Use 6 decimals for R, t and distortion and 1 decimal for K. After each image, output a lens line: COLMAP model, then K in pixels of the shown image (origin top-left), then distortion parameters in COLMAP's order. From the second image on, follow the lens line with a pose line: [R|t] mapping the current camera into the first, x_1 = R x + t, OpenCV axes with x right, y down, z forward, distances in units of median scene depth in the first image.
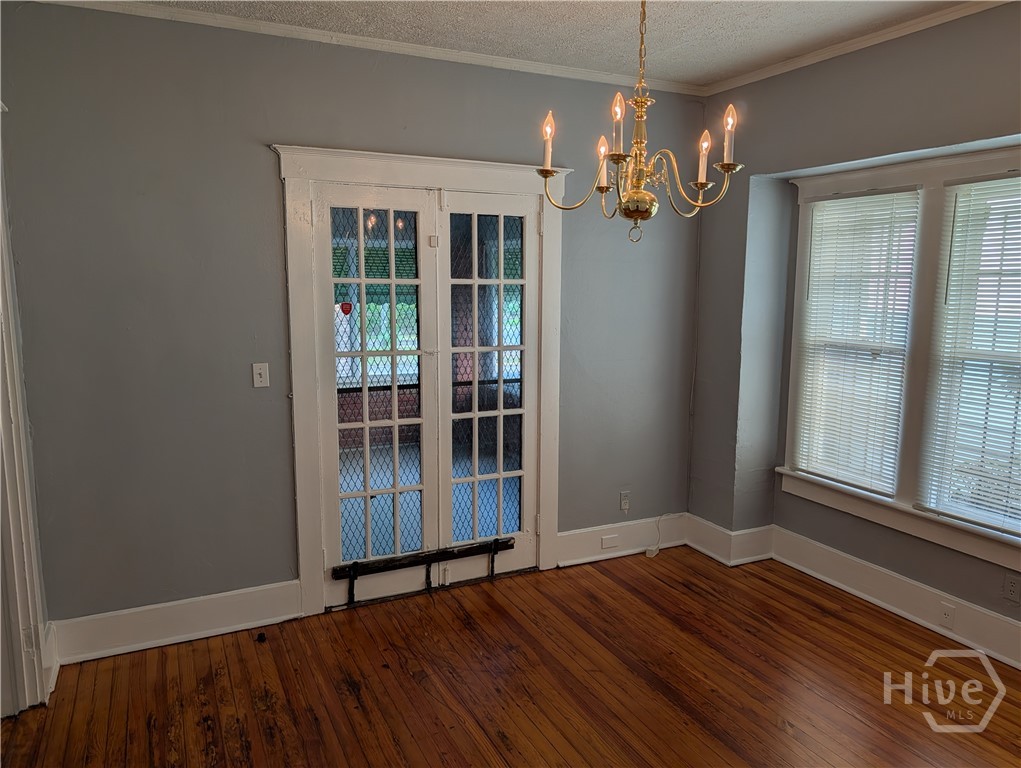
lens RADIAL K [[740.4, 0, 507.3], [0, 740.4, 378.4], [0, 0, 1]] dist [0.006150, -0.002757]
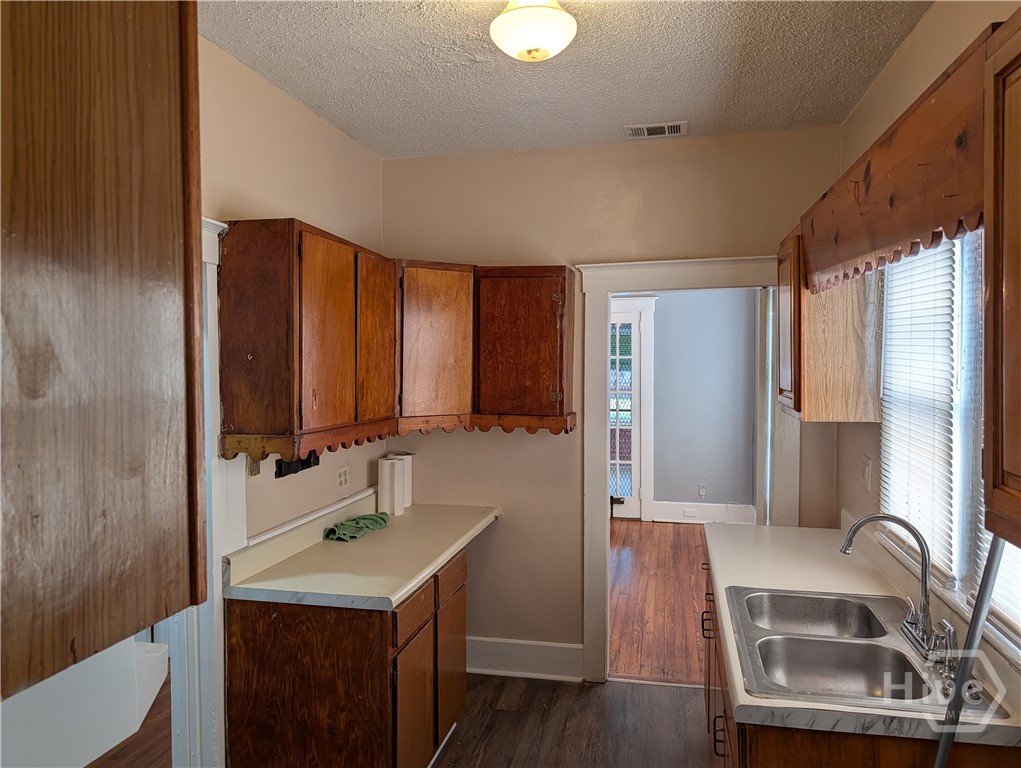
lens RADIAL K [[740.4, 0, 507.3], [0, 740.4, 378.4], [0, 0, 1]] dist [0.006150, -0.002757]
pose [[0.778098, 0.015517, -0.627952, 0.955807], [-0.074156, 0.994973, -0.067301, 0.070056], [0.623751, 0.098933, 0.775337, -0.634797]]
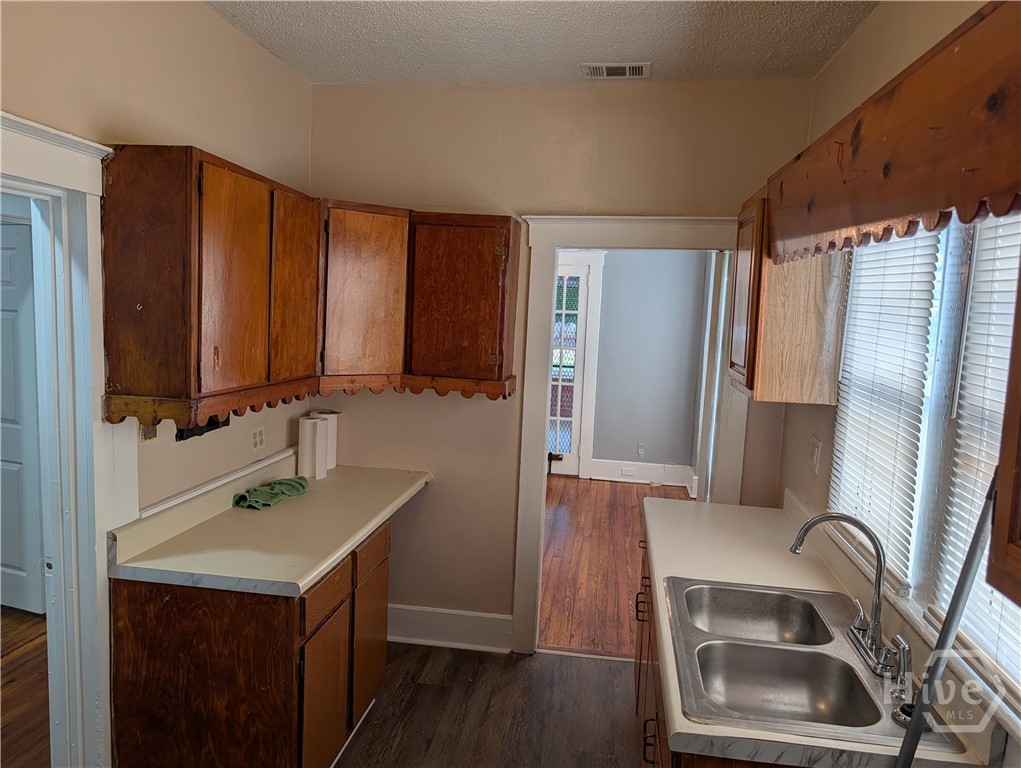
lens RADIAL K [[740.4, 0, 507.3], [0, 740.4, 378.4], [0, 0, 1]] dist [0.006150, -0.002757]
pose [[0.820344, 0.092616, -0.564320, 0.922379], [-0.111173, 0.993800, 0.001492, 0.046707], [0.560960, 0.061513, 0.825555, -0.578069]]
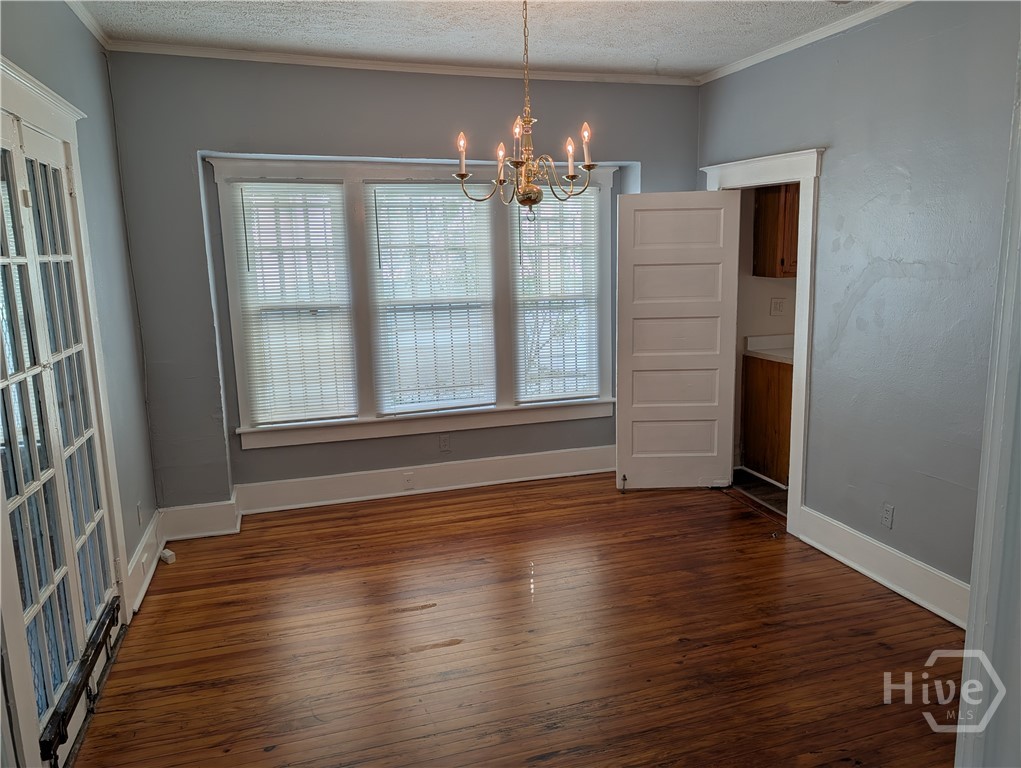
lens RADIAL K [[758.3, 0, 515.7], [0, 758.3, 351.6], [0, 0, 1]] dist [0.089123, -0.001254]
pose [[0.151598, -0.138842, 0.978642, -0.709683], [0.150913, 0.981729, 0.115903, -0.063441], [-0.976854, 0.130119, 0.169781, 0.450488]]
